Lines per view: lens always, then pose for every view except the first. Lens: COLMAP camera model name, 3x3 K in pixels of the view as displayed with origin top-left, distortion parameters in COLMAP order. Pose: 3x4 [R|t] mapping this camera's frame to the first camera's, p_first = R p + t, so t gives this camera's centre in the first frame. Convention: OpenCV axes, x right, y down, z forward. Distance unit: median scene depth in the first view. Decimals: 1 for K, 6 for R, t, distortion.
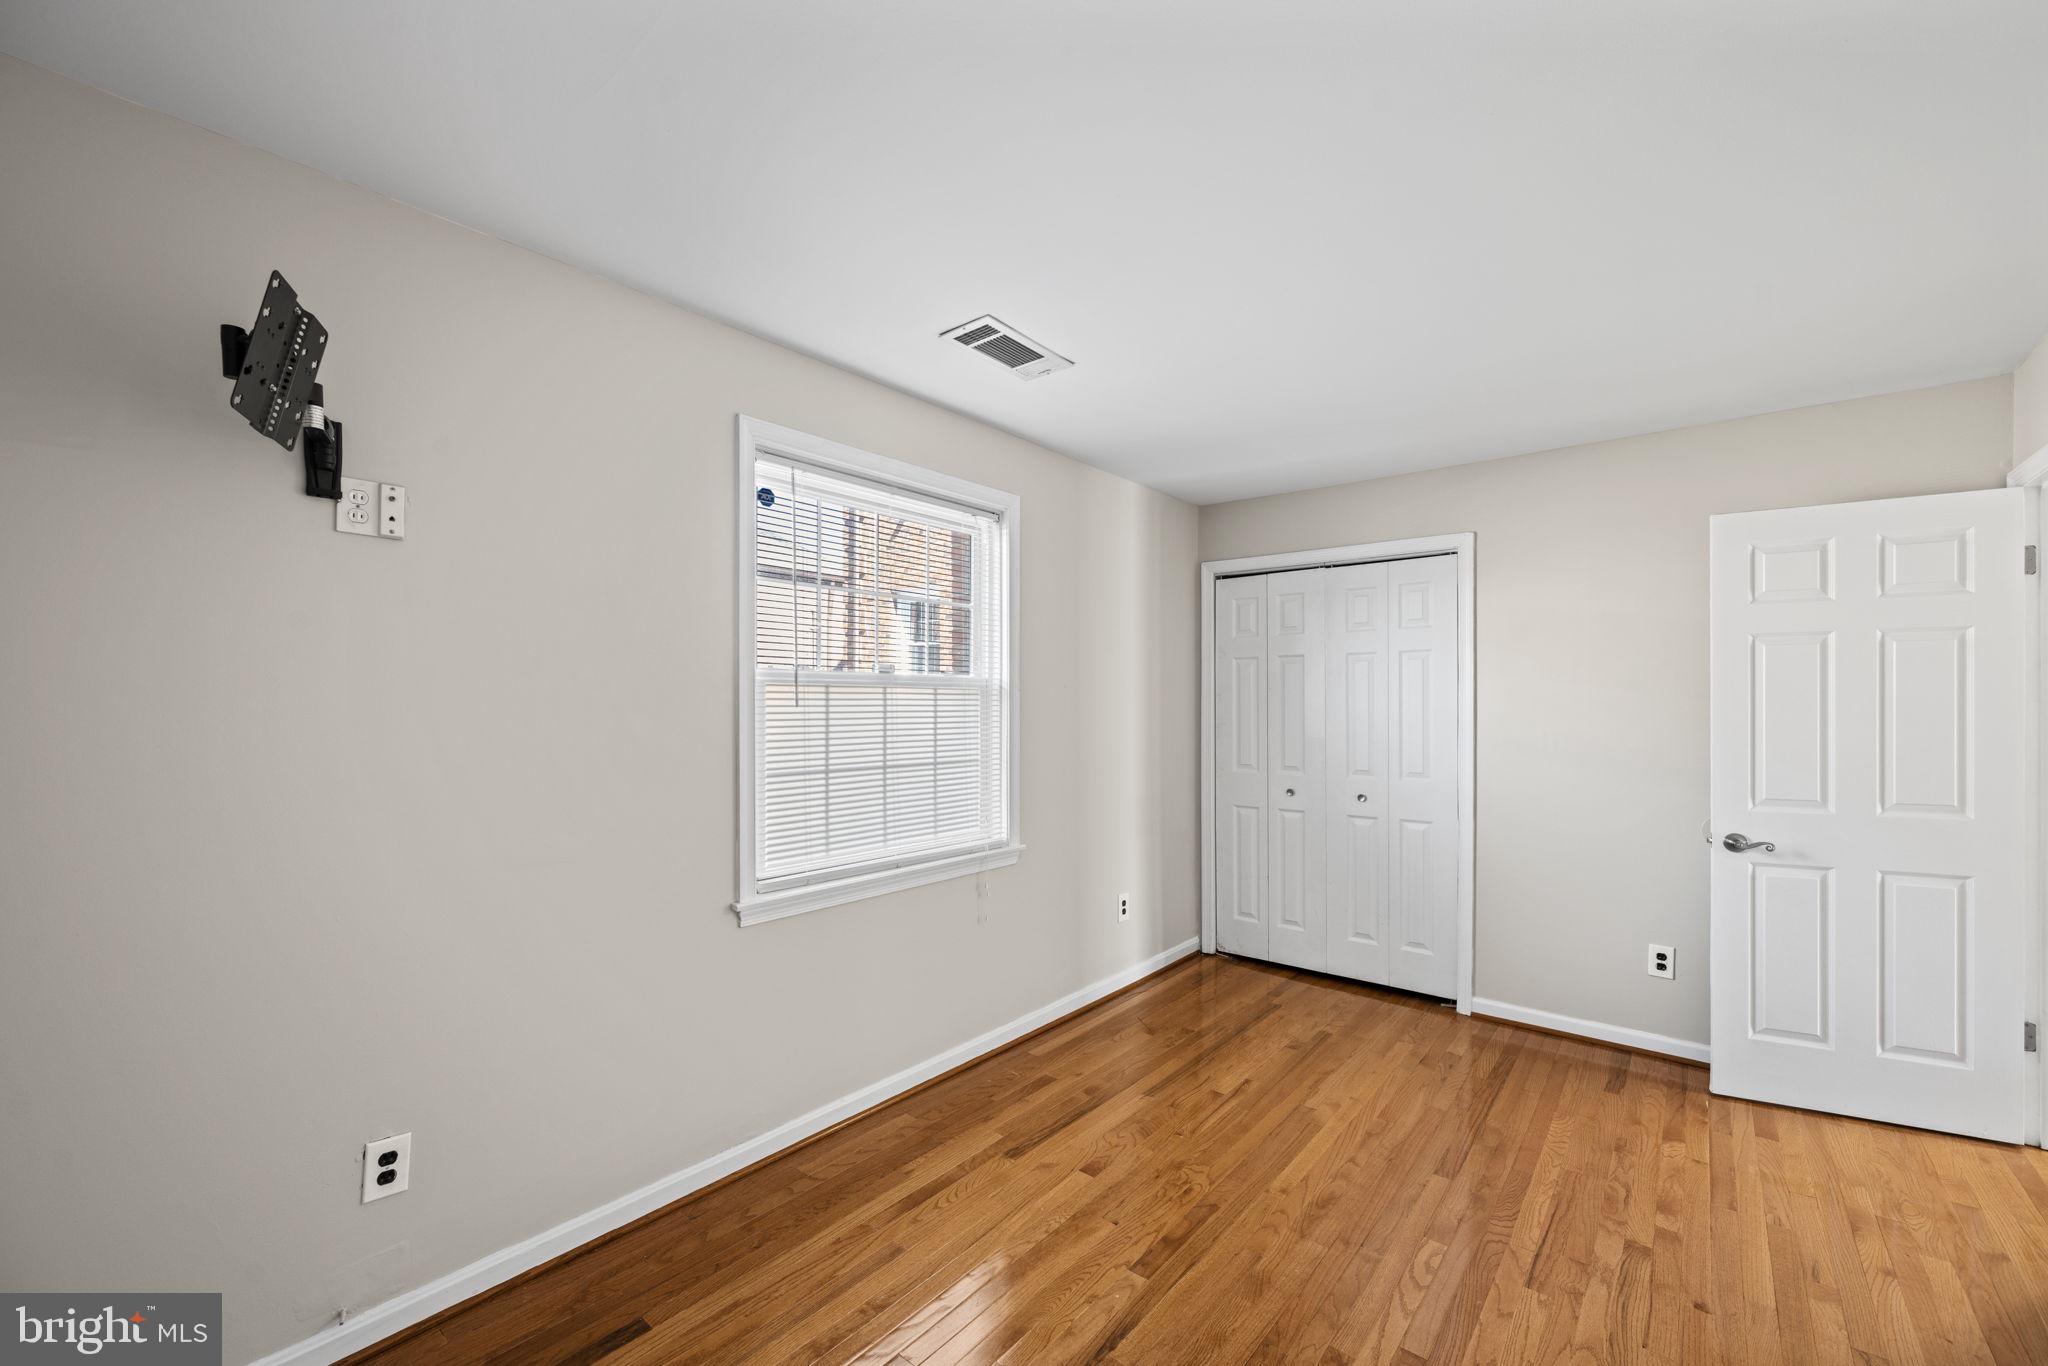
lens RADIAL K [[810.6, 0, 1028.8], [0, 810.6, 707.4], [0, 0, 1]] dist [-0.001096, 0.000390]
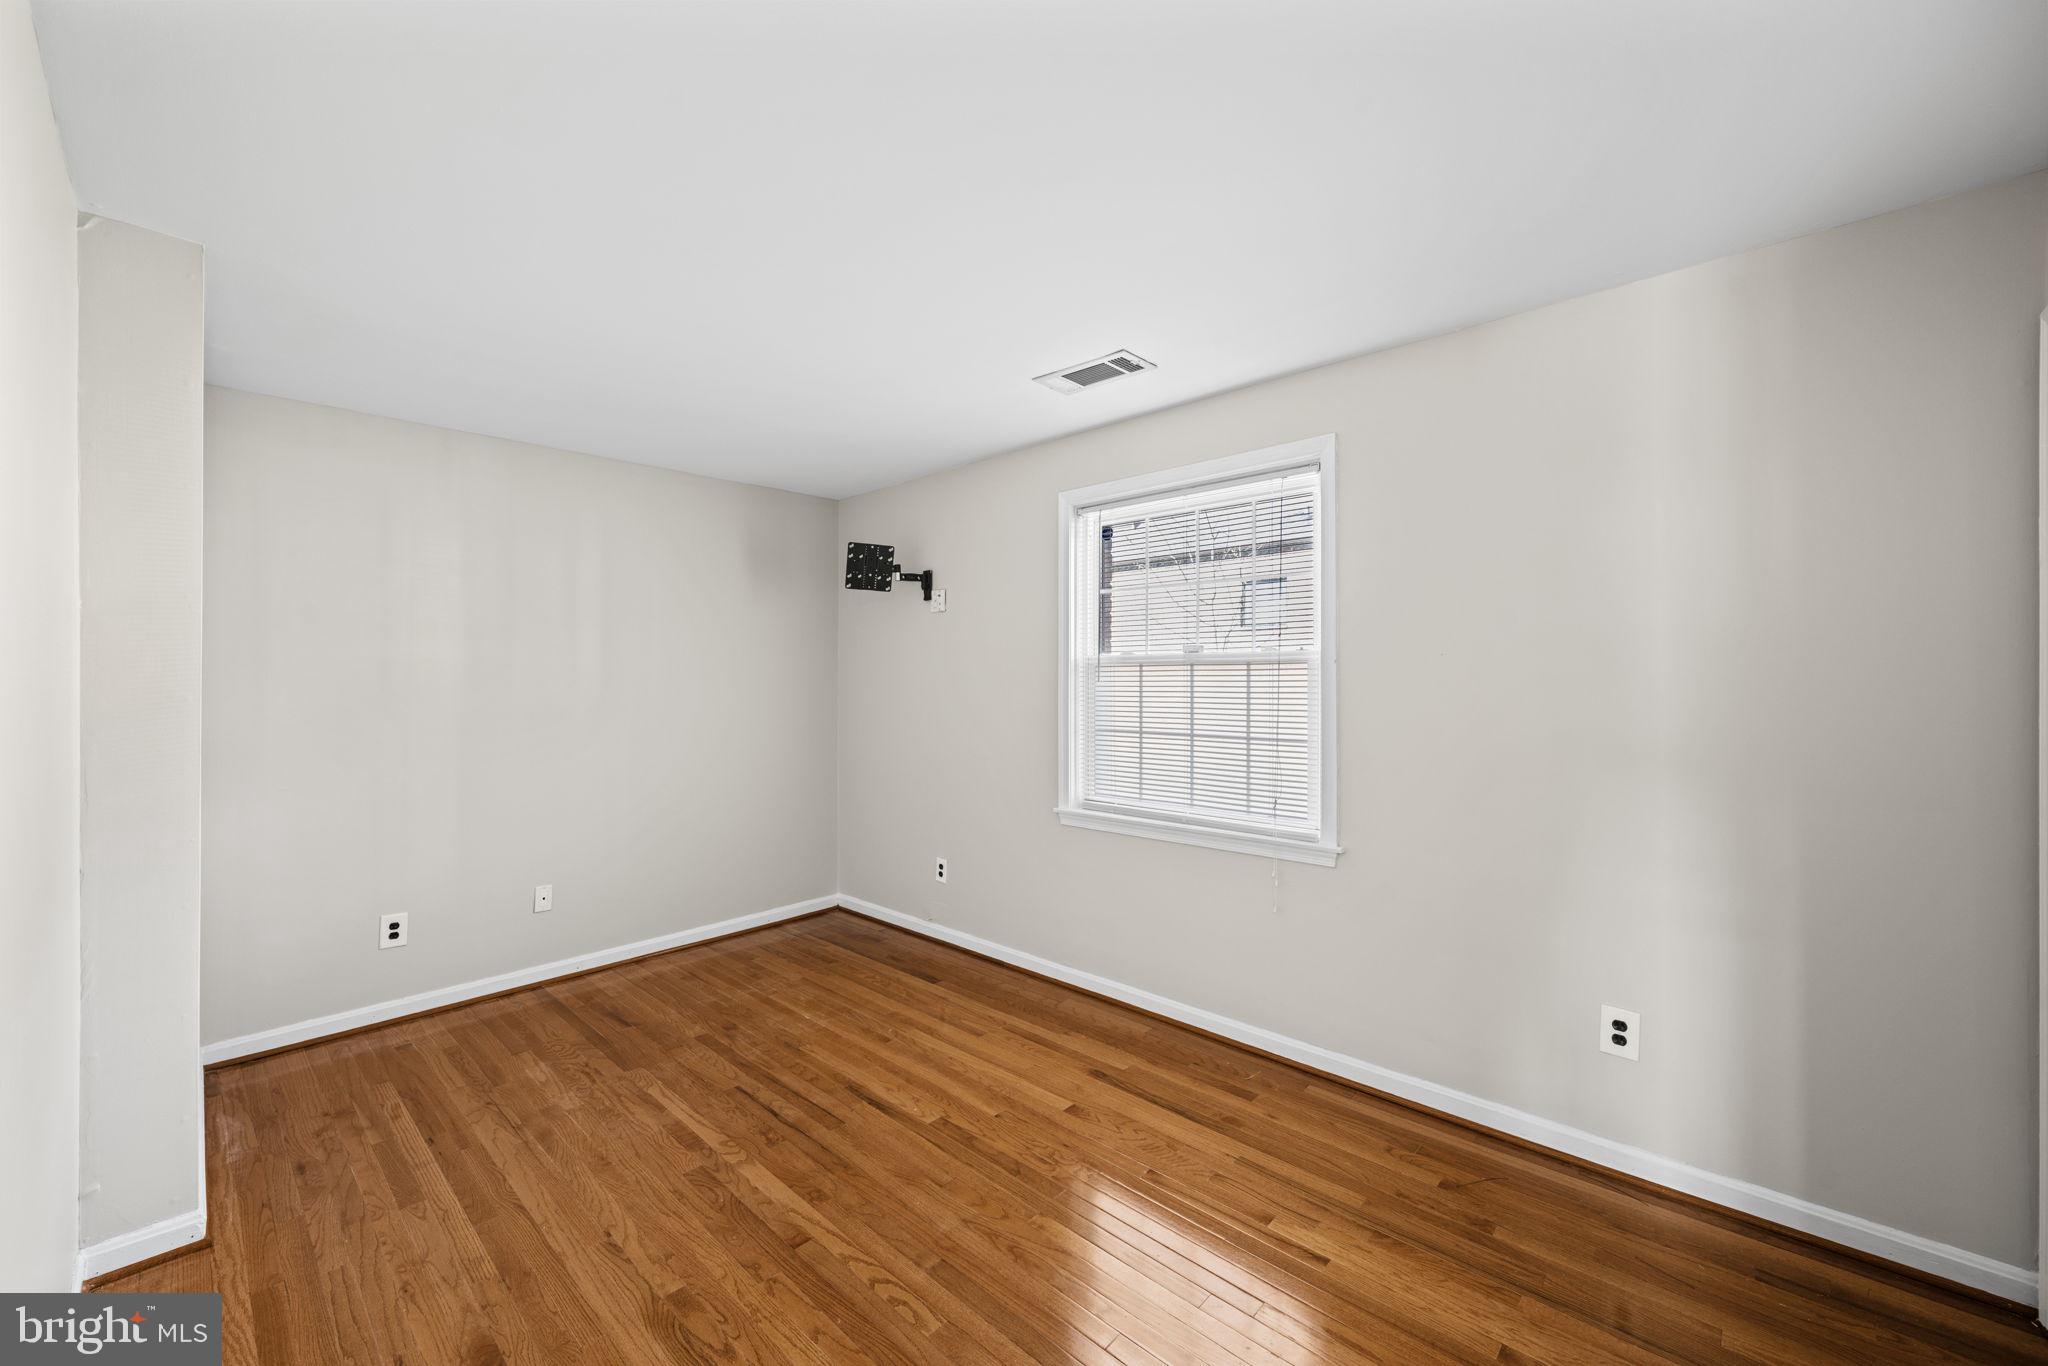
lens RADIAL K [[797.4, 0, 1020.2], [0, 797.4, 675.7], [0, 0, 1]] dist [-0.000198, -0.000063]
pose [[-0.052647, -0.004360, -0.998604, 1.126132], [-0.001975, 0.999989, -0.004262, -0.005082], [0.998611, 0.001748, -0.052655, 0.964066]]
